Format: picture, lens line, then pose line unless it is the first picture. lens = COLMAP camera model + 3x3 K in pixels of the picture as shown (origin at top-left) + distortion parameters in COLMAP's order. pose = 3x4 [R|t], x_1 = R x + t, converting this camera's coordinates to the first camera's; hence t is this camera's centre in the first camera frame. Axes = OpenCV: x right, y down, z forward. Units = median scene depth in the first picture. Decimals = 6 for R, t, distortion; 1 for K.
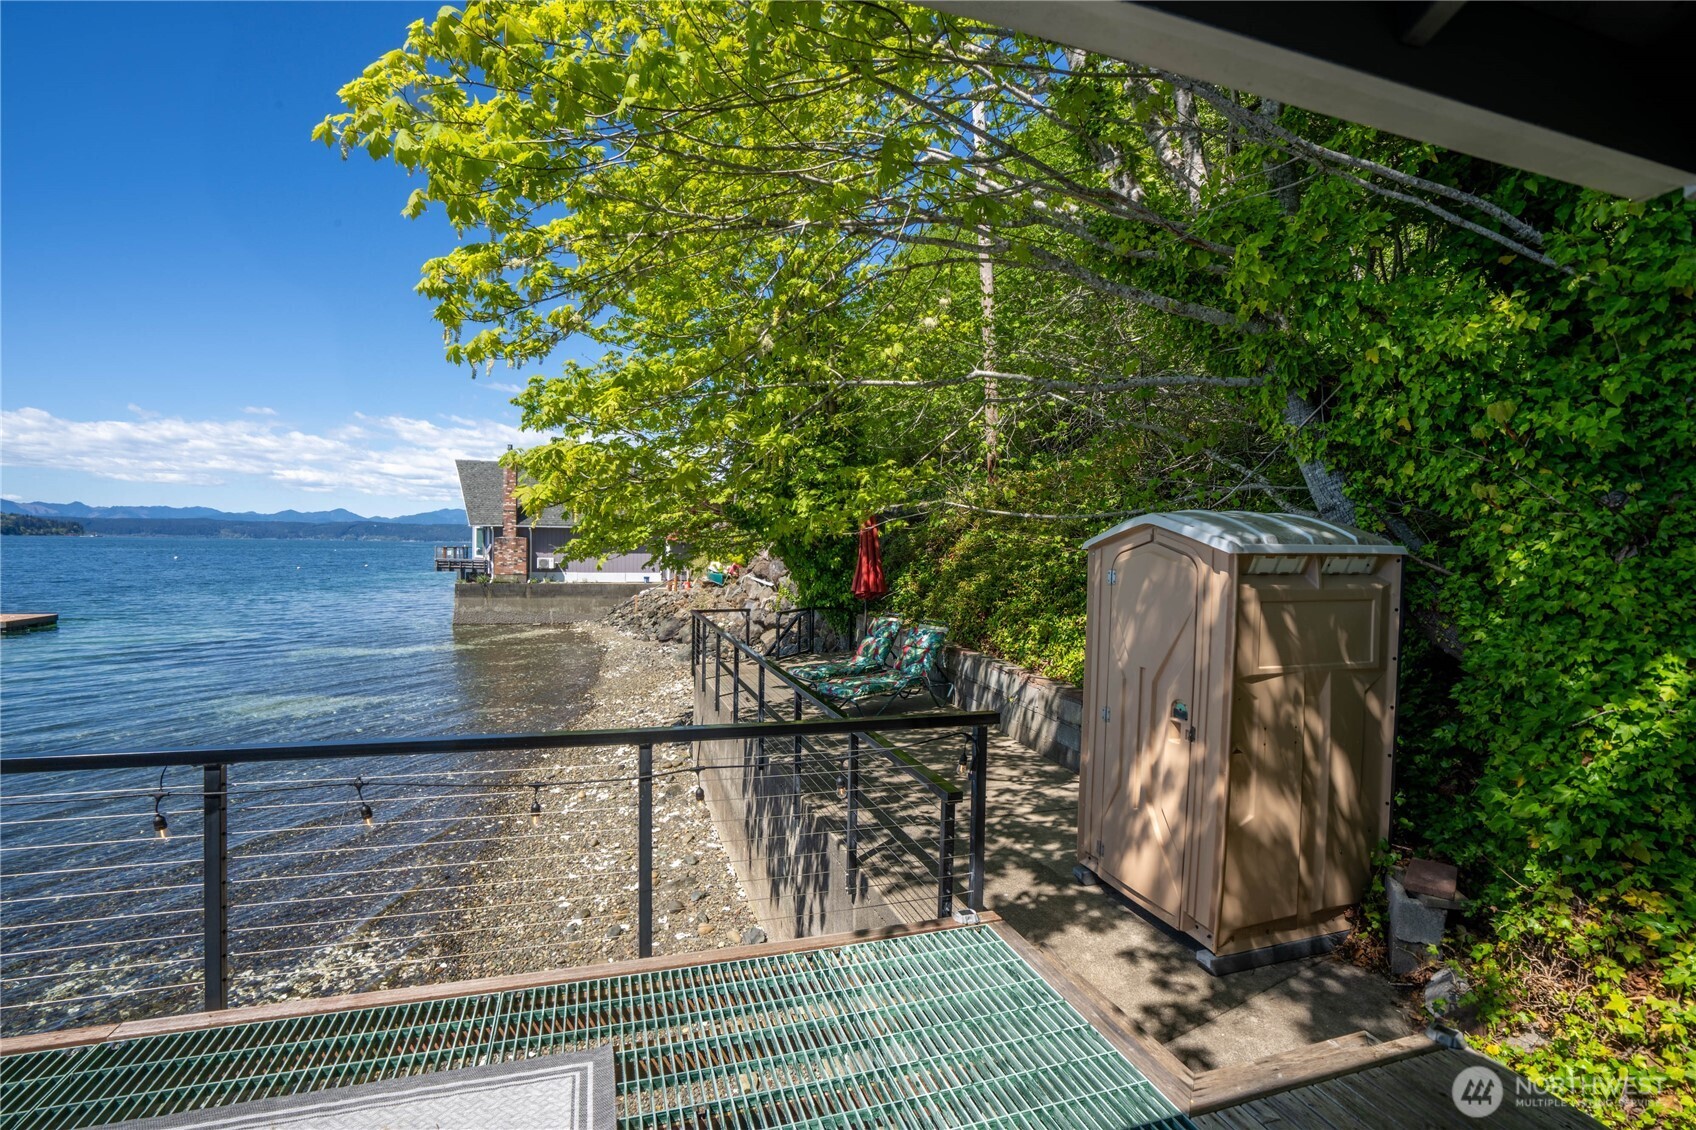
lens RADIAL K [[779.0, 0, 842.0], [0, 779.0, 568.4], [0, 0, 1]] dist [-0.058532, 0.022106]
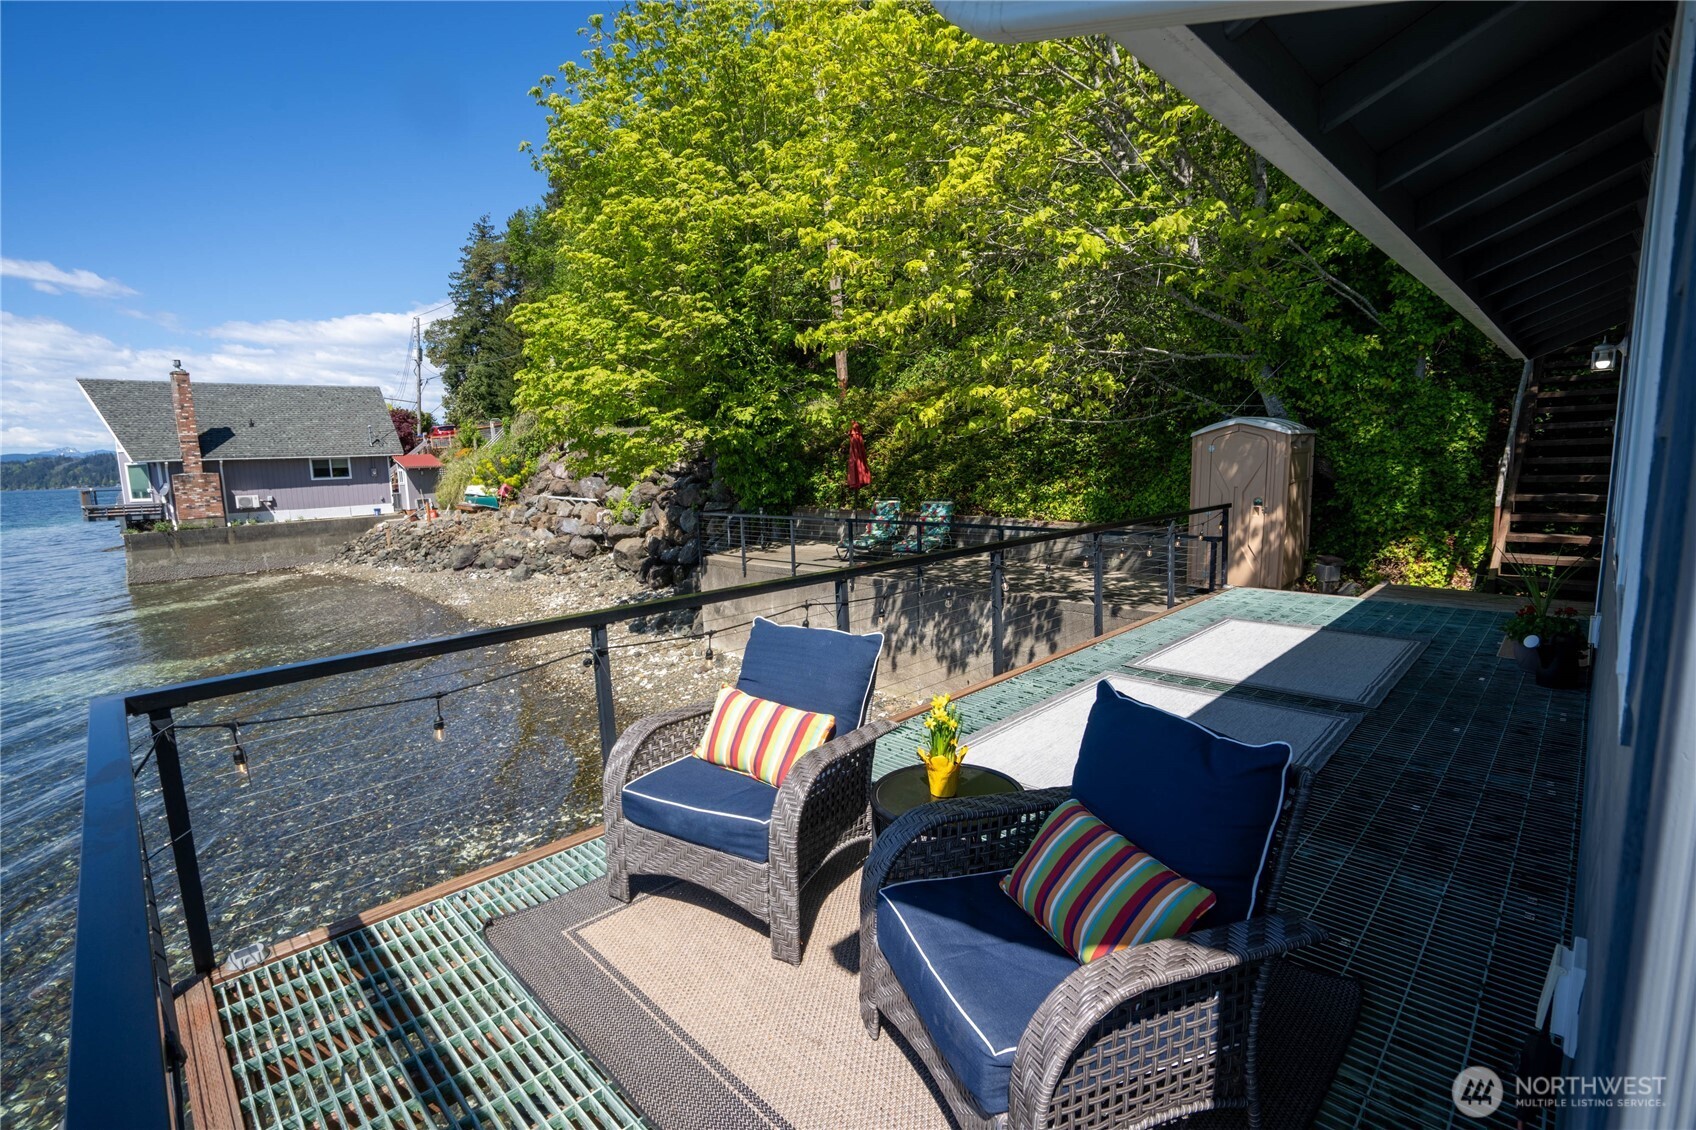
lens RADIAL K [[779.0, 0, 846.8], [0, 779.0, 572.2], [0, 0, 1]] dist [-0.058532, 0.022106]
pose [[0.883853, -0.112386, 0.454064, -0.827595], [0.059602, 0.989854, 0.128983, 0.007956], [-0.463953, -0.086939, 0.881584, -0.241559]]
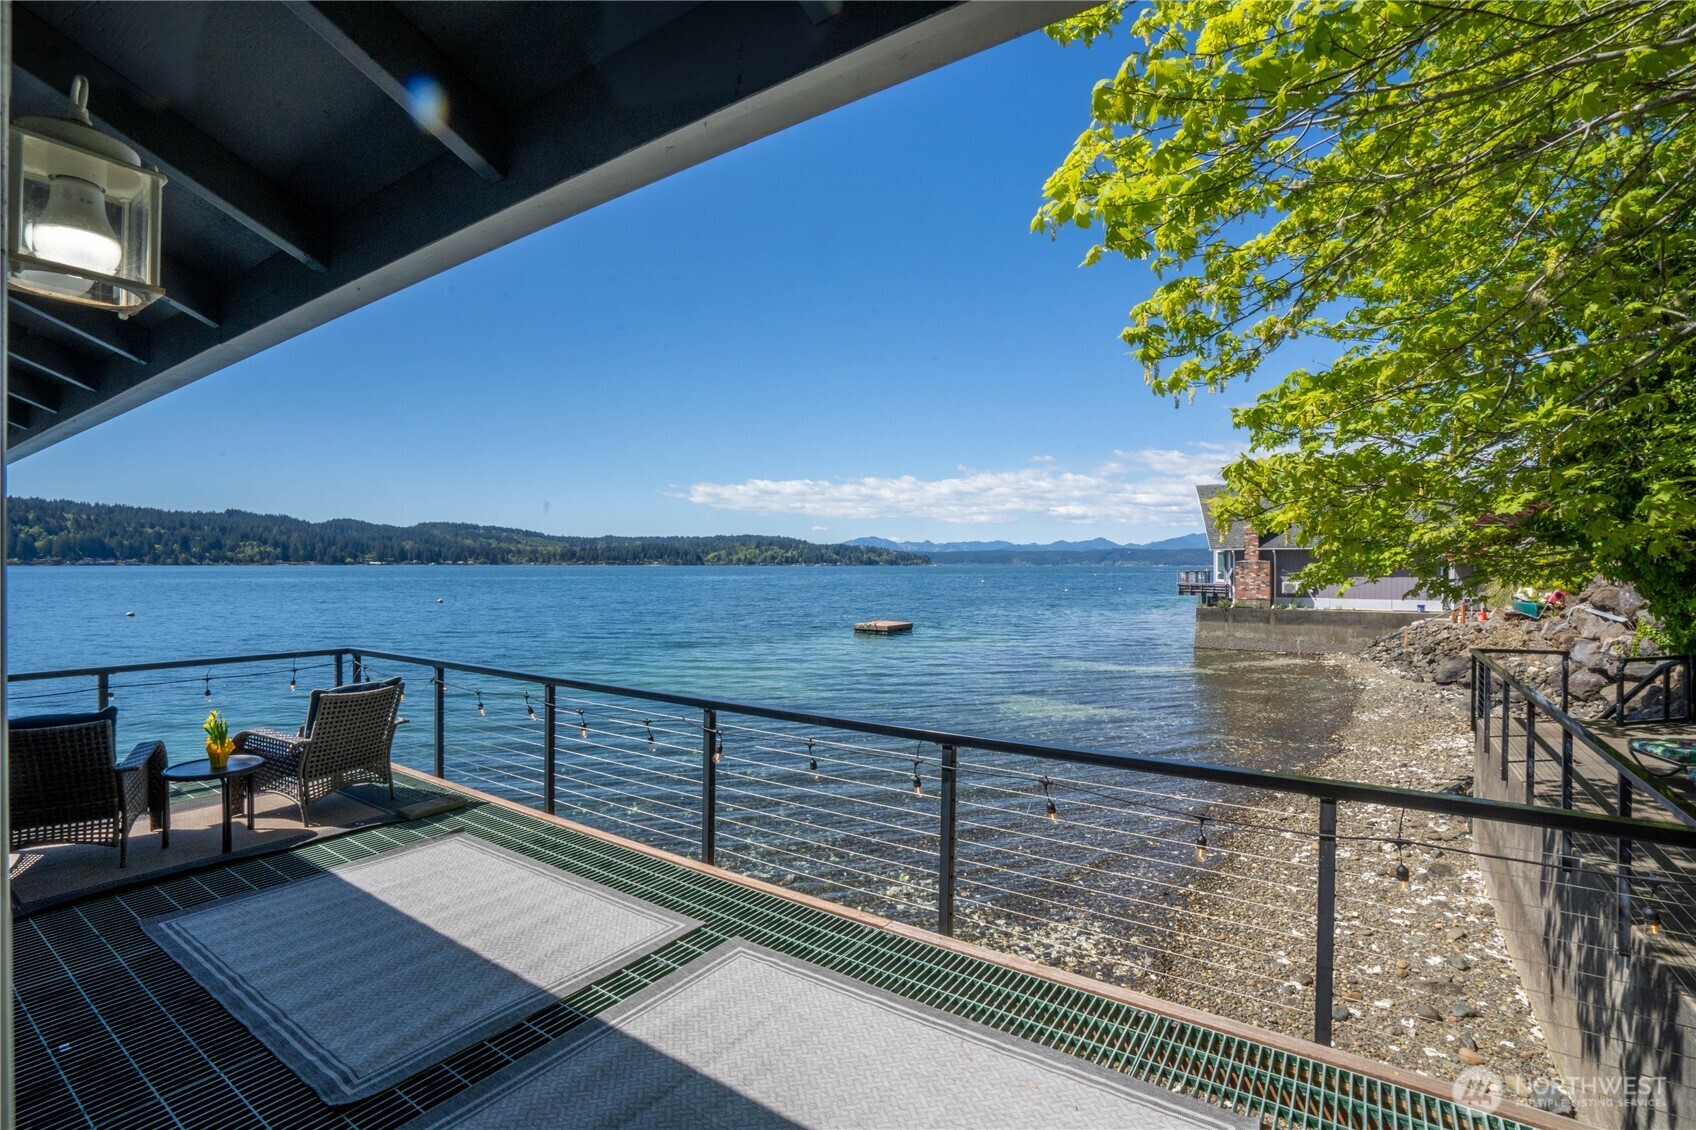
lens RADIAL K [[779.0, 0, 840.3], [0, 779.0, 563.5], [0, 0, 1]] dist [-0.058532, 0.022106]
pose [[0.616939, -0.017195, -0.786823, 0.031175], [-0.012308, 0.999428, -0.031492, -0.001853], [0.786915, 0.029113, 0.616375, 0.008409]]
